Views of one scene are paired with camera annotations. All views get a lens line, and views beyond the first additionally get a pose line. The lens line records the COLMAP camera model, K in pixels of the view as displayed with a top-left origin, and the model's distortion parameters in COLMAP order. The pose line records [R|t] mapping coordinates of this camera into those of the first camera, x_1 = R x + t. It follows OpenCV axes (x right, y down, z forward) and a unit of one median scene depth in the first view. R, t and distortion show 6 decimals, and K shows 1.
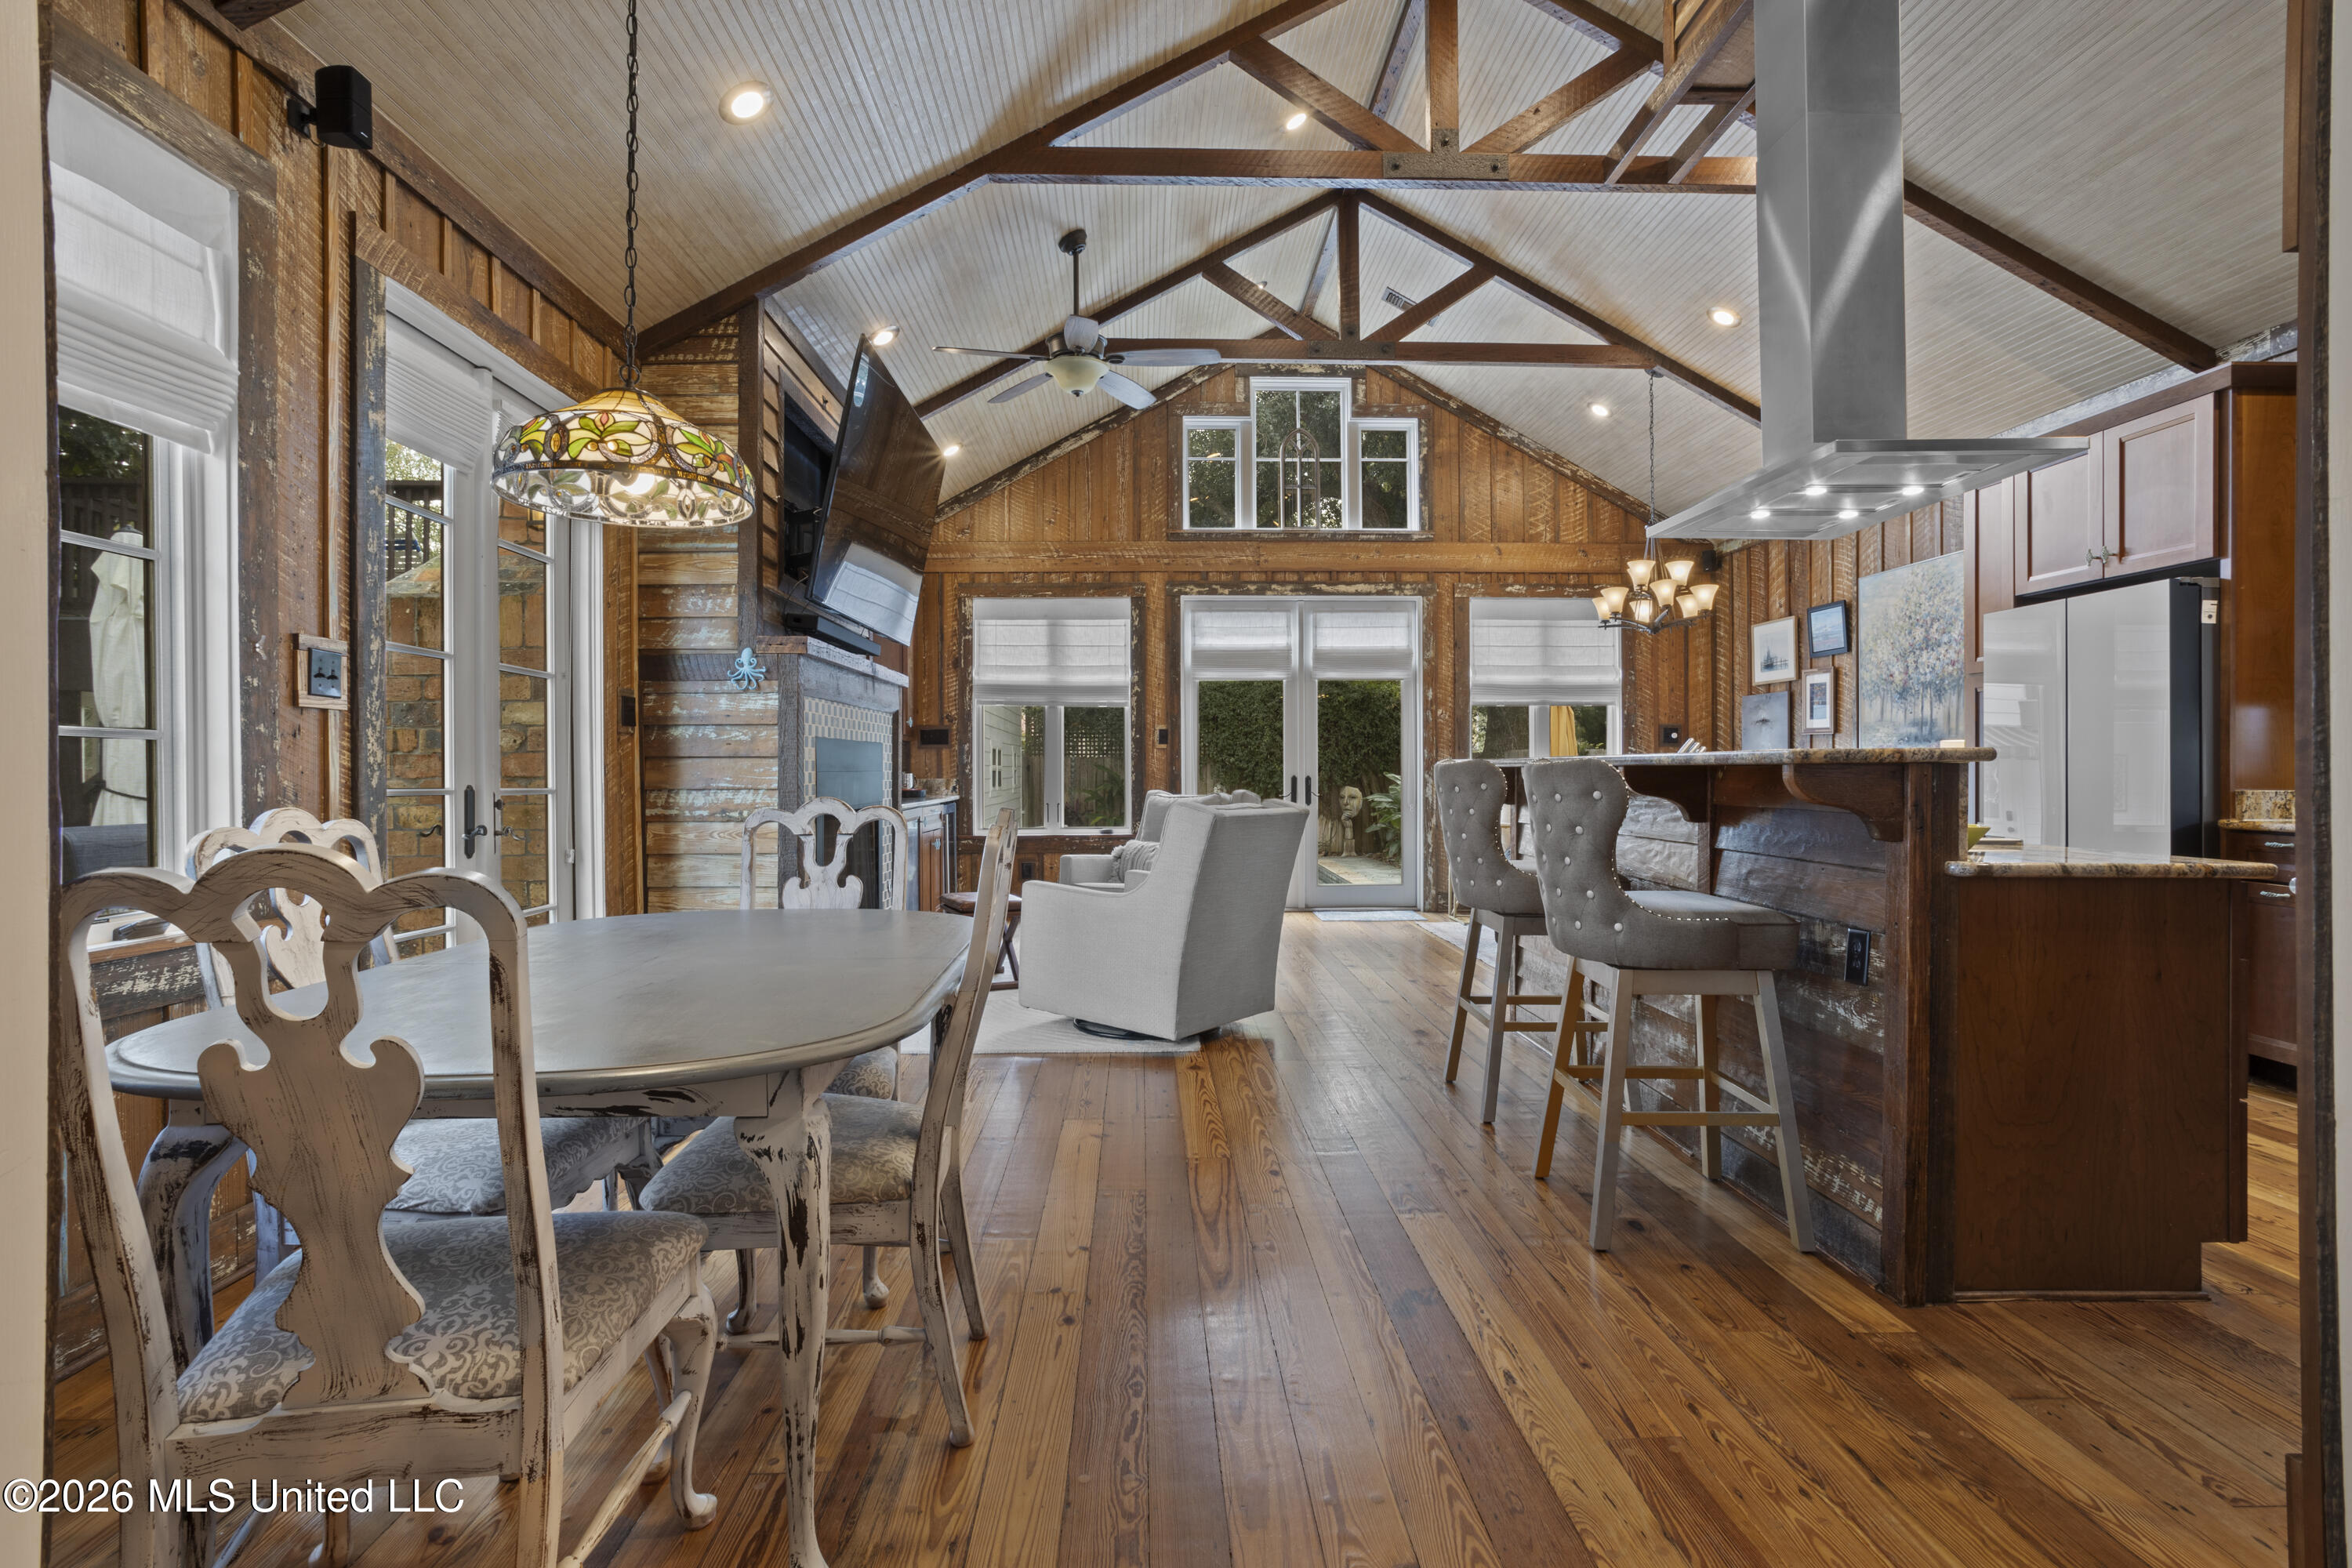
lens RADIAL K [[1137.5, 0, 1169.8], [0, 1137.5, 776.6], [0, 0, 1]] dist [-0.044649, 0.023728]
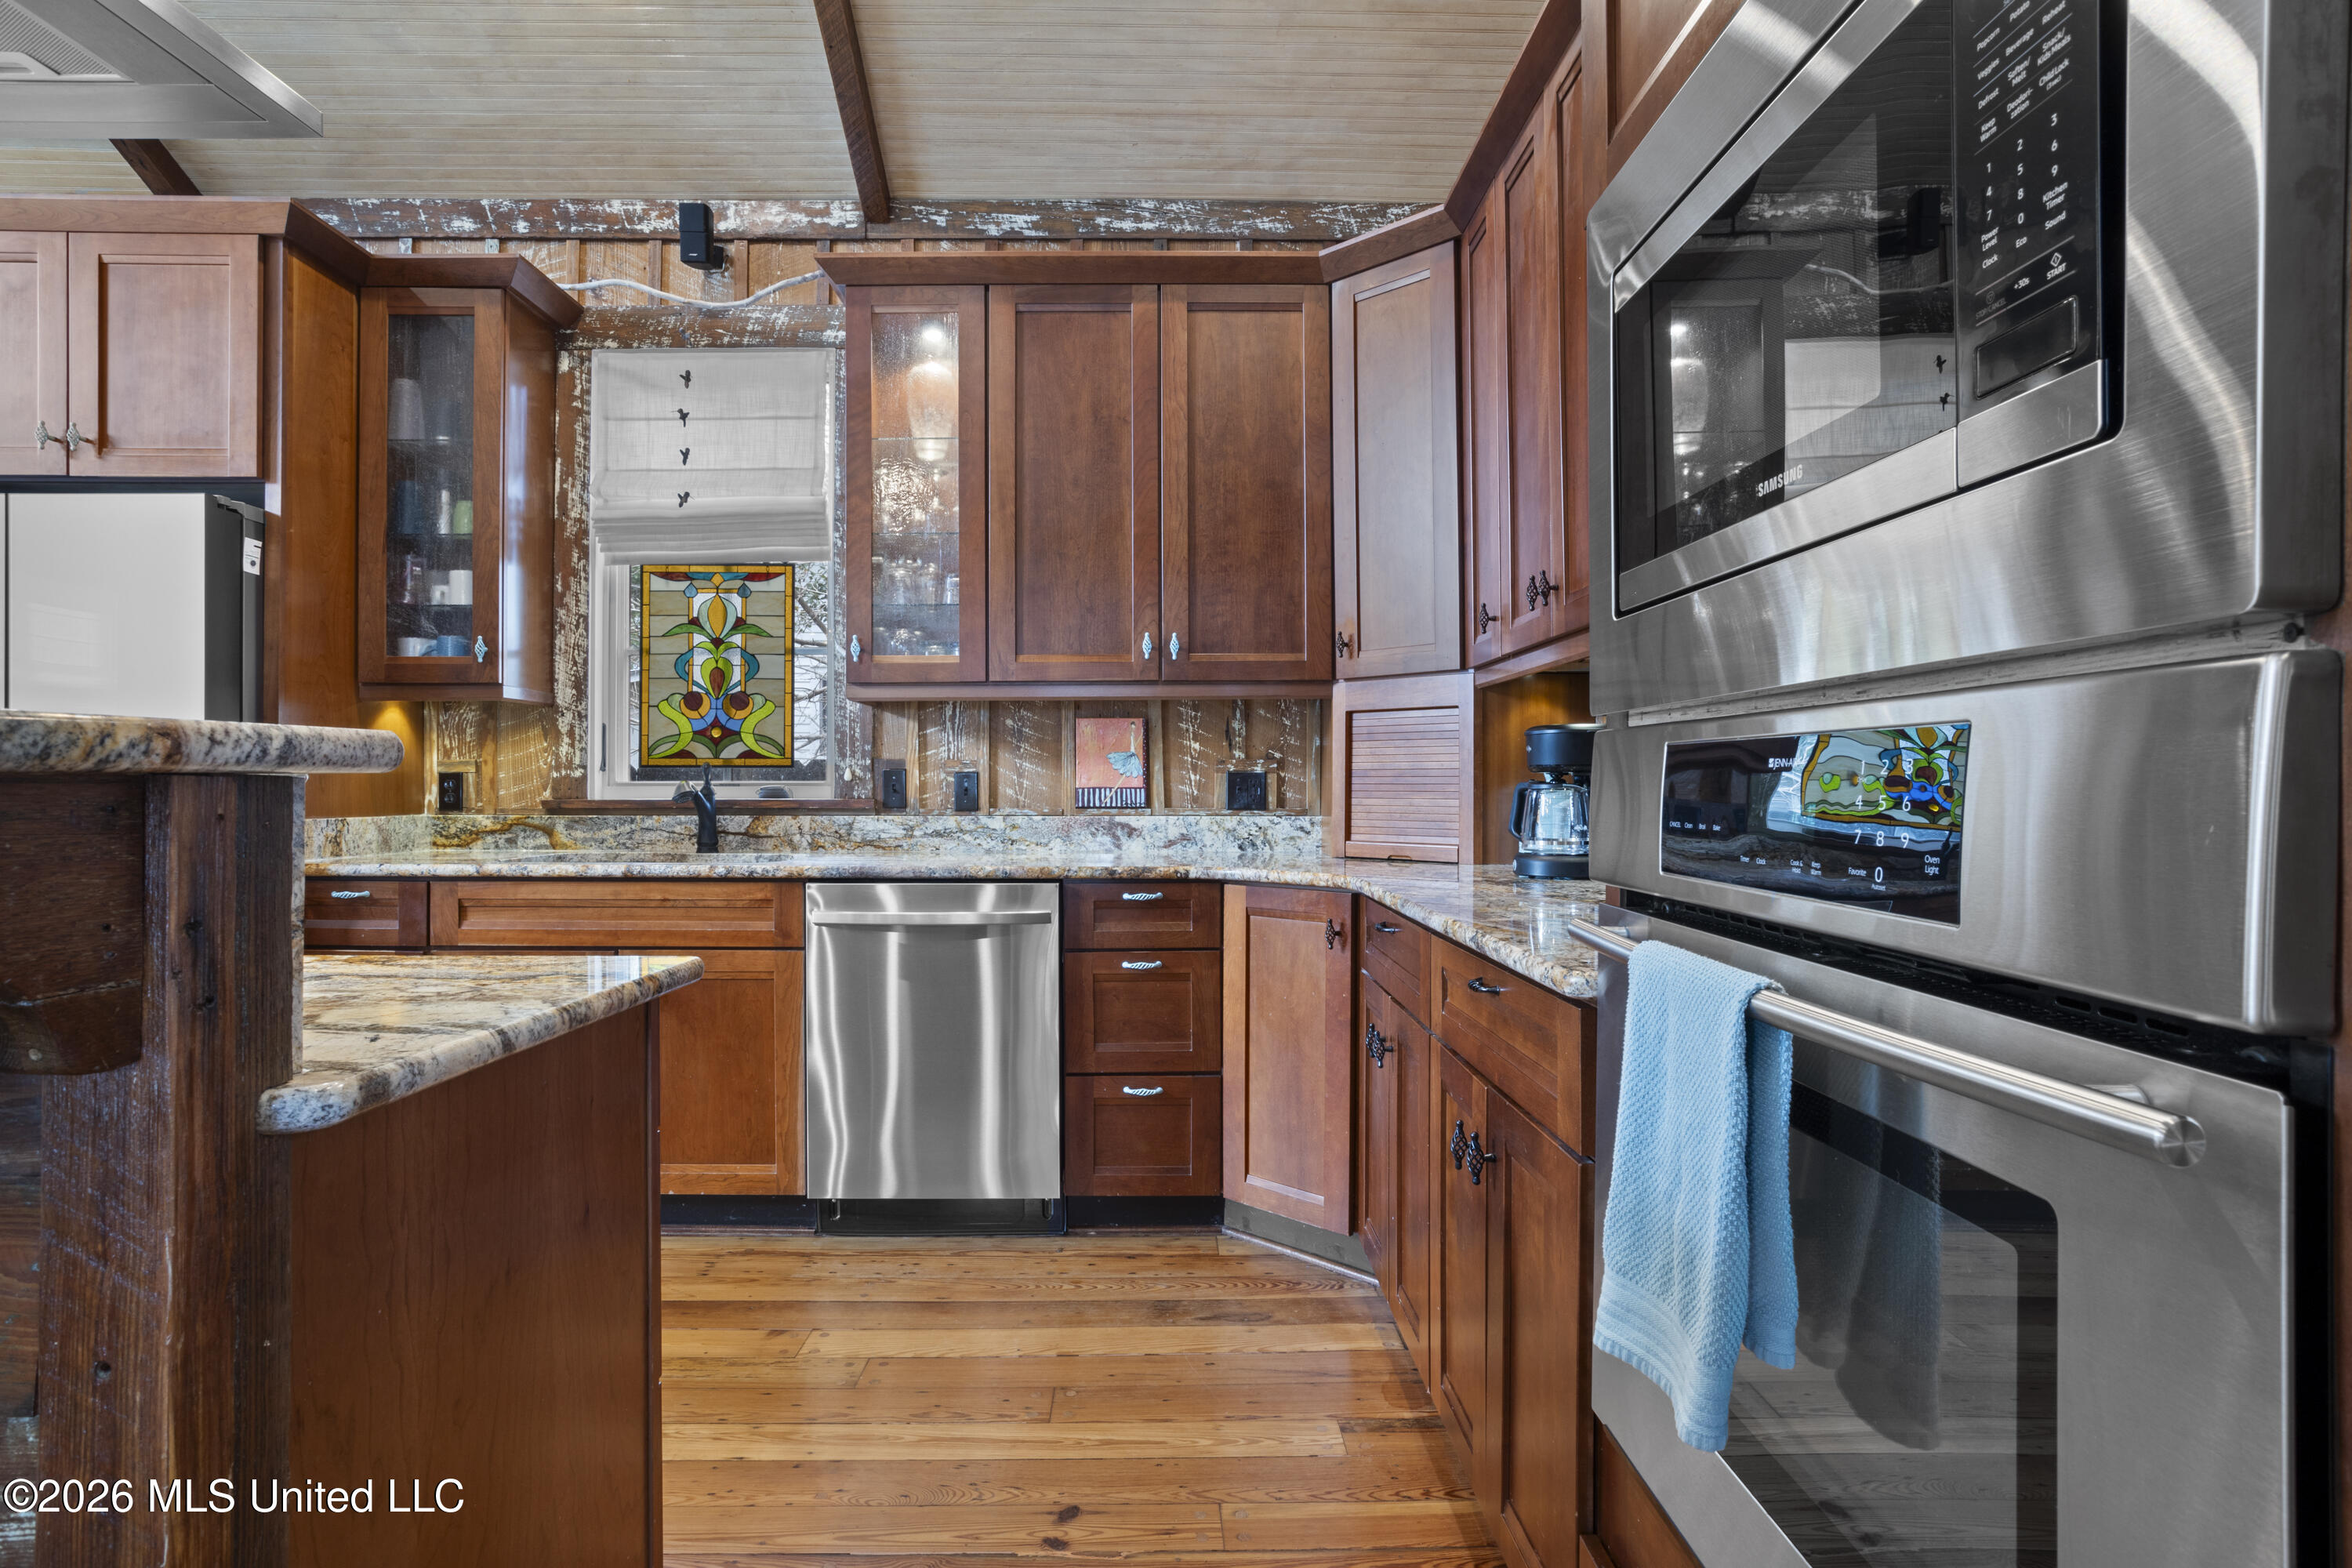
lens RADIAL K [[1213.2, 0, 1162.5], [0, 1213.2, 790.0], [0, 0, 1]] dist [-0.042195, 0.022357]
pose [[0.013536, -0.002491, 0.999905, 0.112334], [0.007161, 0.999971, 0.002394, -0.002032], [-0.999883, 0.007128, 0.013553, 0.227020]]
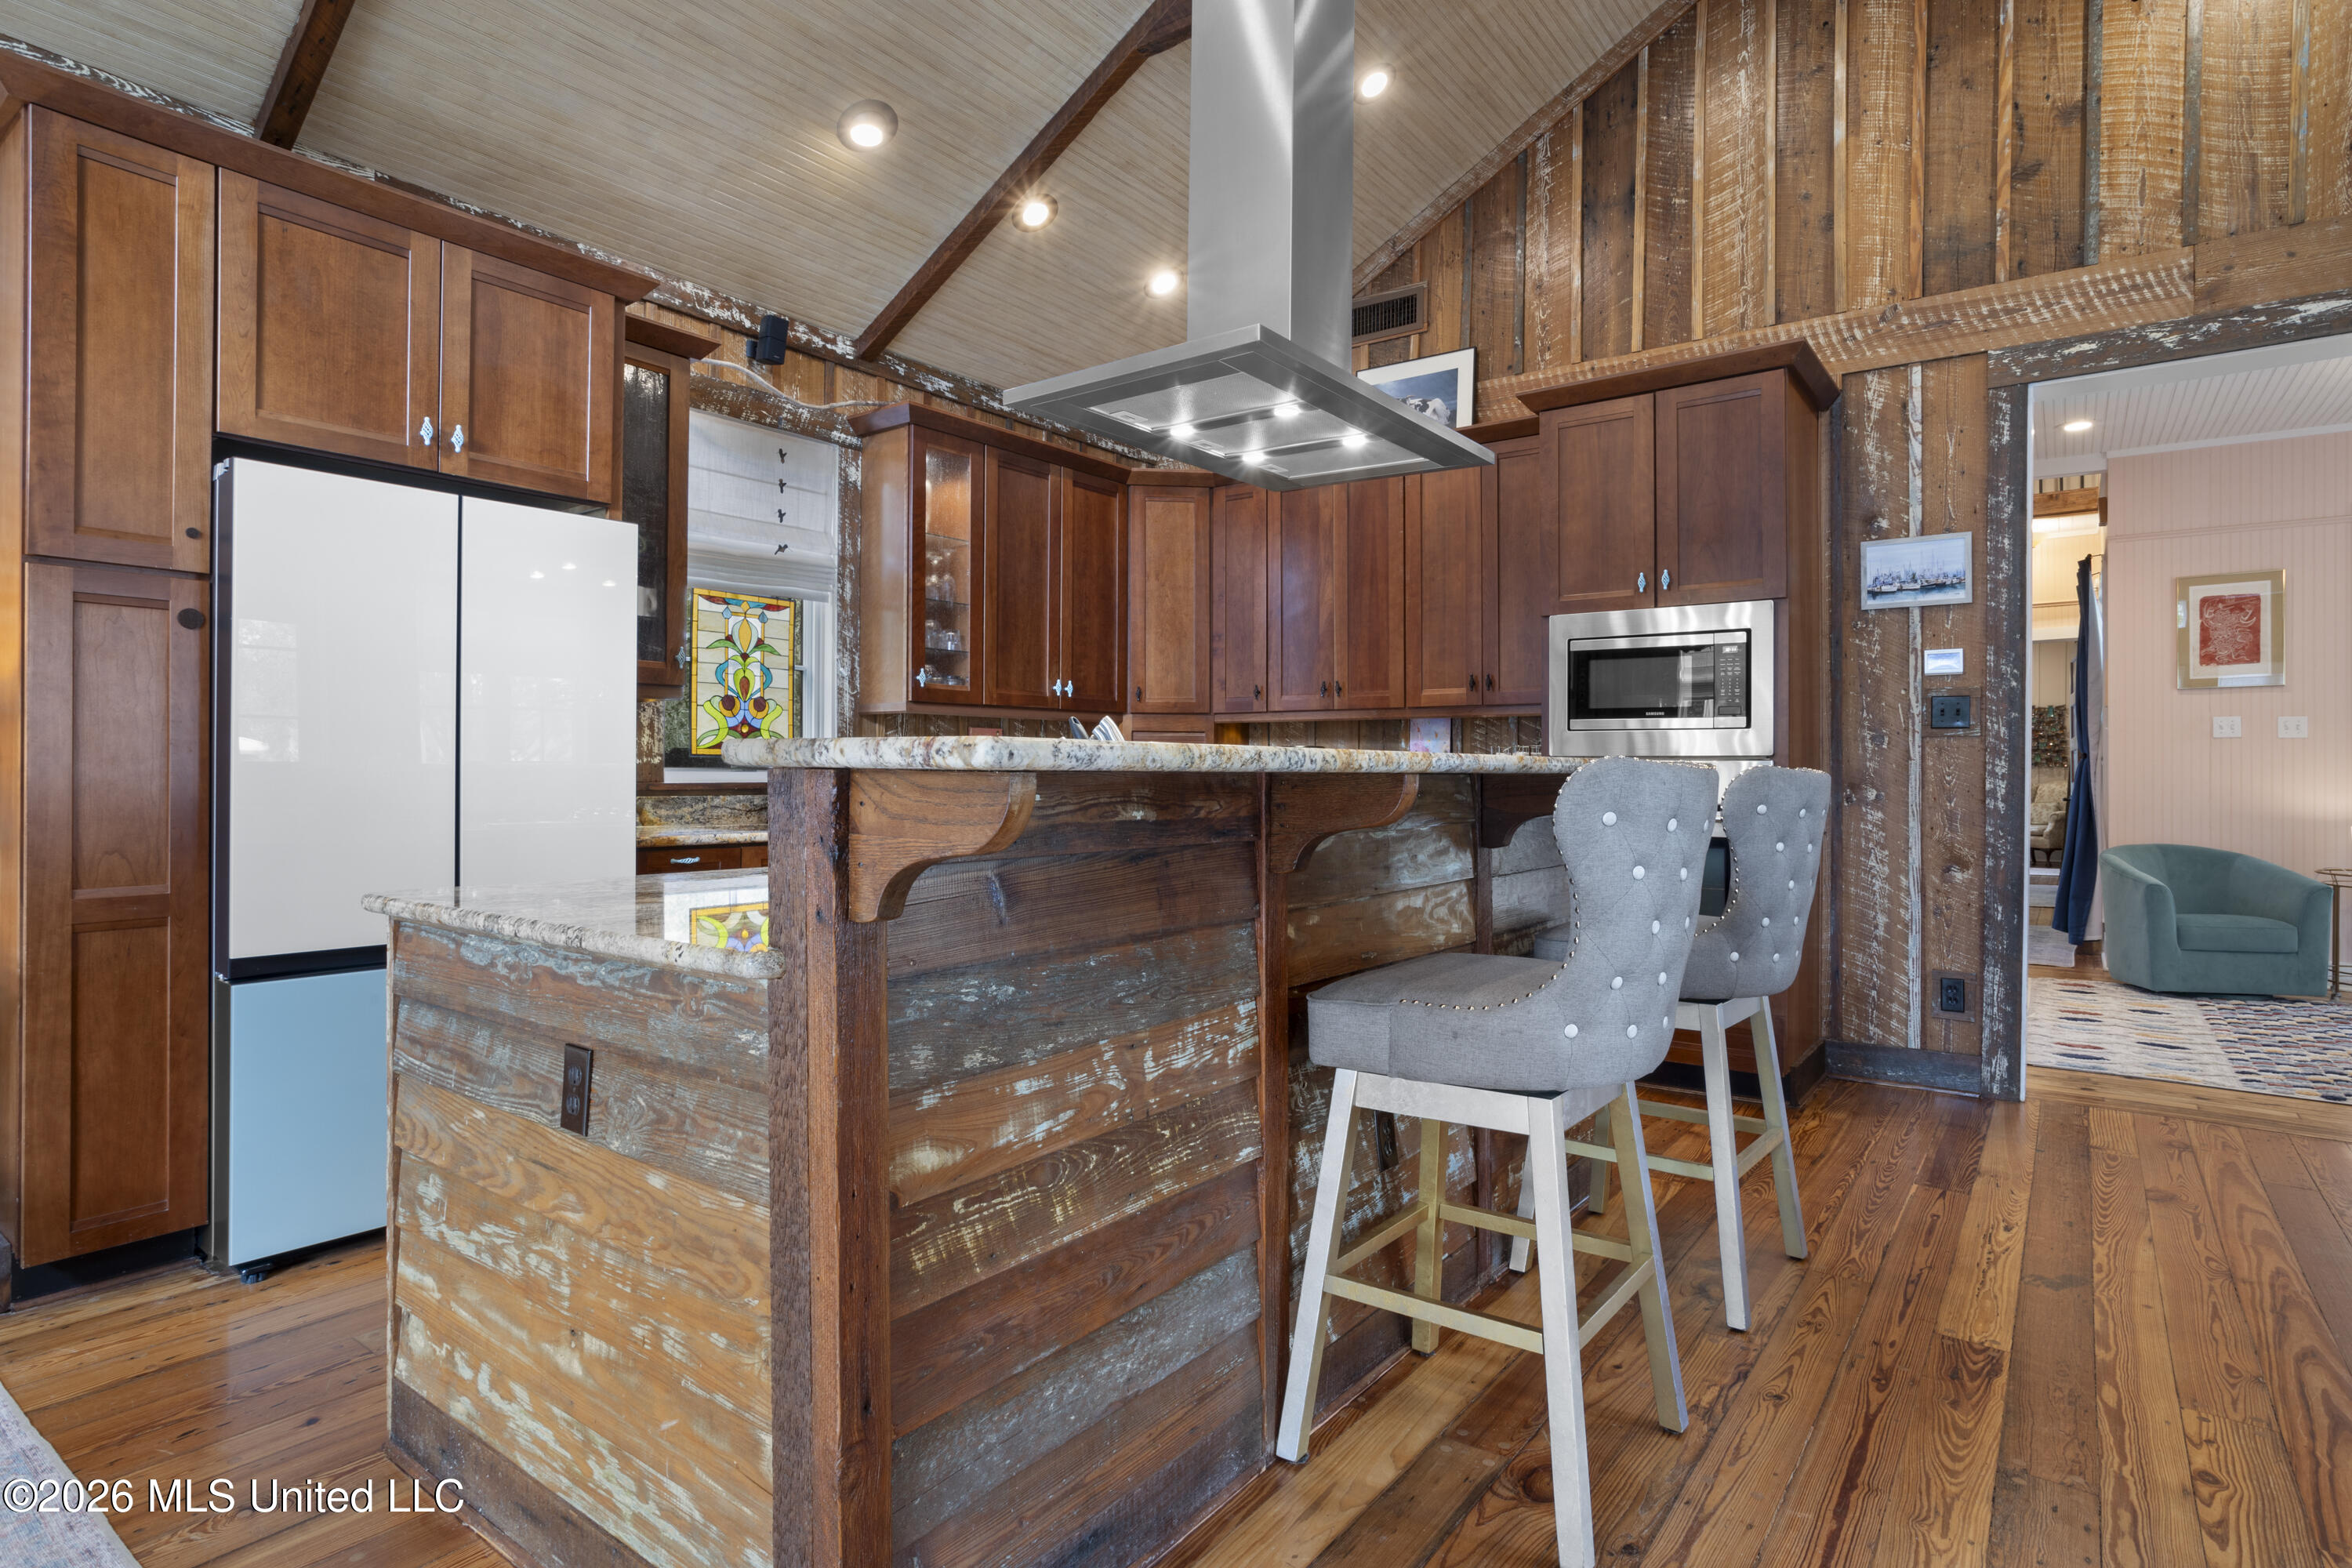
lens RADIAL K [[1213.2, 0, 1154.0], [0, 1213.2, 771.4], [0, 0, 1]] dist [-0.042195, 0.022357]
pose [[-0.772270, -0.002681, 0.635288, 0.048733], [0.000695, 0.999987, 0.005065, -0.006950], [-0.635294, 0.004353, -0.772258, 0.768830]]
